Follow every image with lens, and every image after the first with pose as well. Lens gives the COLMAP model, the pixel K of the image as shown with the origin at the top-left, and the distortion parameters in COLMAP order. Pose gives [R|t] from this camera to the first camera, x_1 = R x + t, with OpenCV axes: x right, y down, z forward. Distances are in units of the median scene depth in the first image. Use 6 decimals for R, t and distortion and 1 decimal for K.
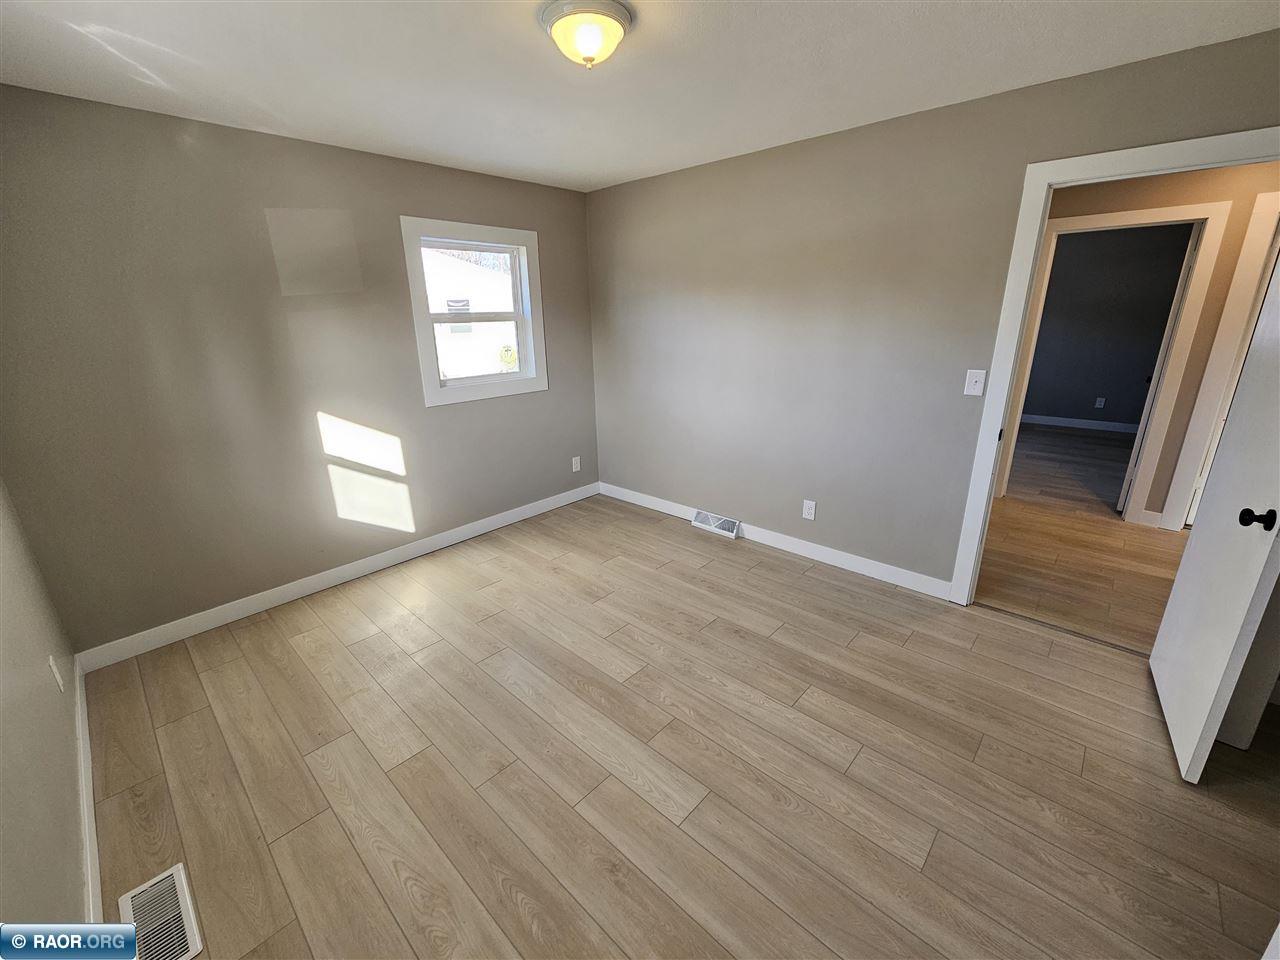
lens RADIAL K [[524.6, 0, 638.8], [0, 524.6, 477.4], [0, 0, 1]] dist [-0.004719, -0.000133]
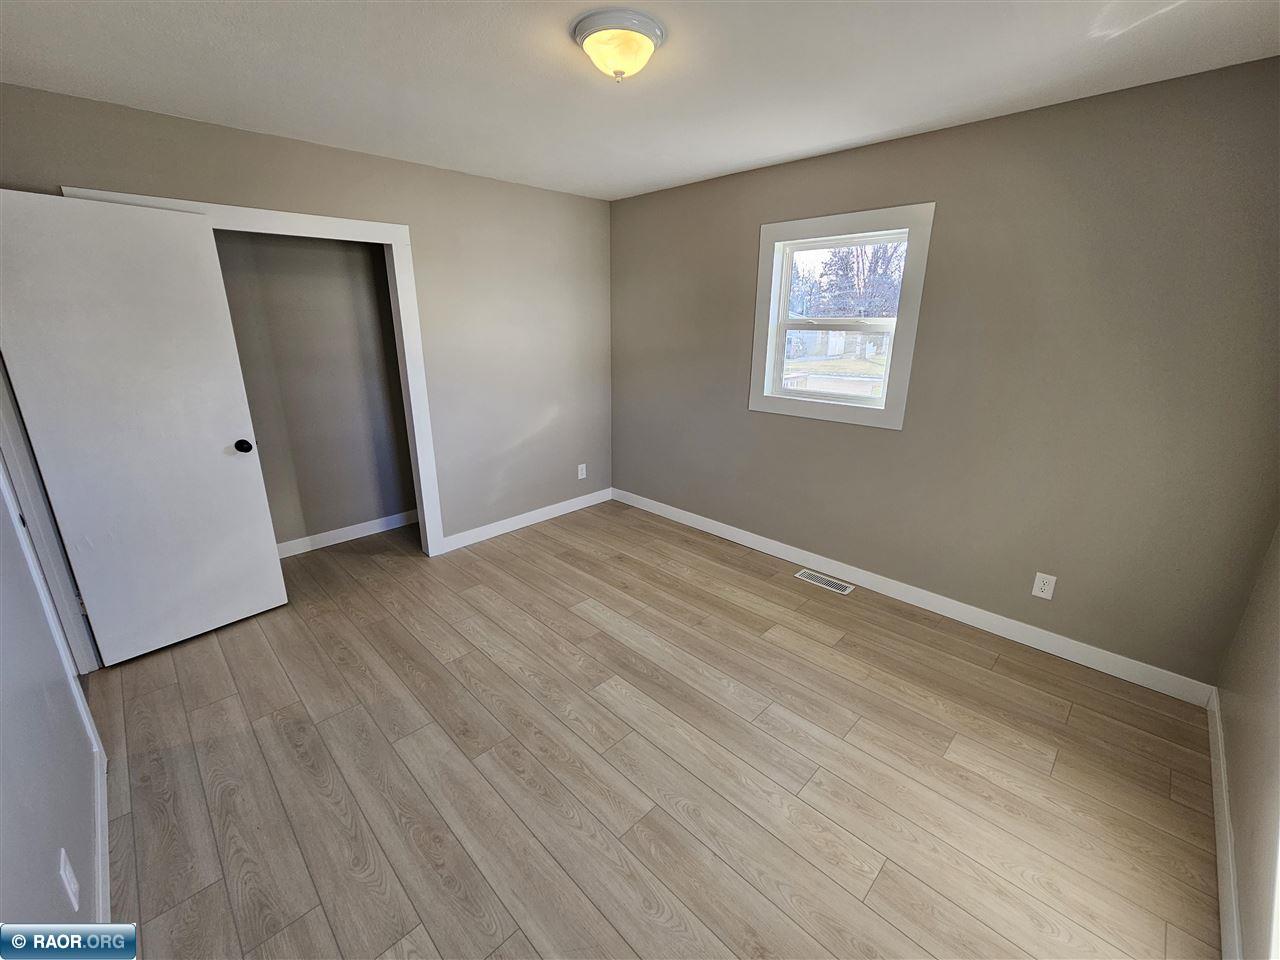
lens RADIAL K [[524.6, 0, 638.8], [0, 524.6, 477.4], [0, 0, 1]] dist [-0.004719, -0.000133]
pose [[-0.999234, 0.007395, 0.038425, -0.117888], [0.027760, 0.826049, 0.562914, -0.506439], [-0.027578, 0.563550, -0.825622, 1.605057]]
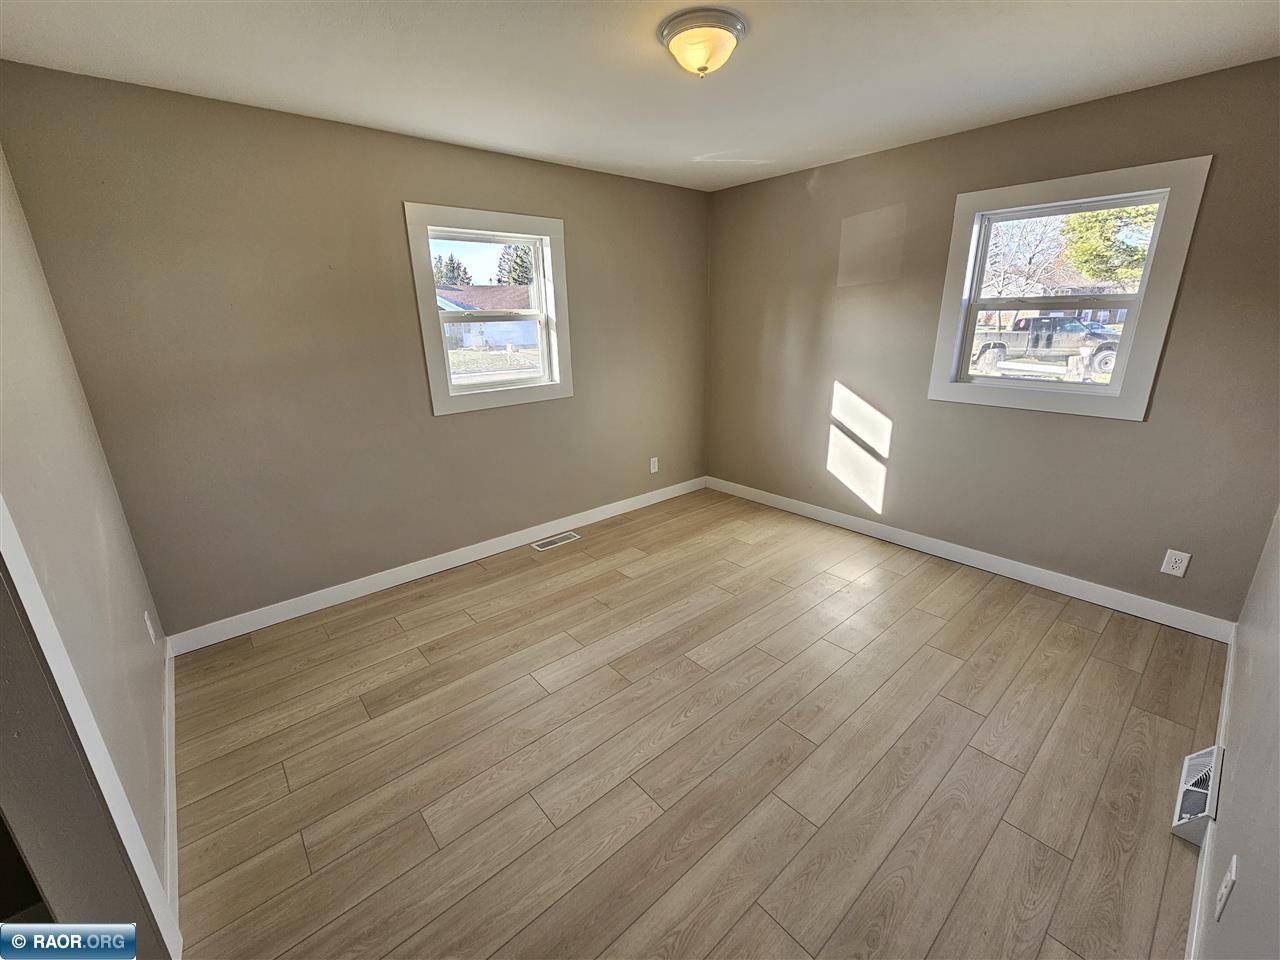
lens RADIAL K [[524.6, 0, 638.8], [0, 524.6, 477.4], [0, 0, 1]] dist [-0.004719, -0.000133]
pose [[-0.108689, 0.318437, -0.941692, 0.848463], [-0.278323, 0.899669, 0.336351, -0.259887], [0.954318, 0.298652, -0.009155, 0.798646]]
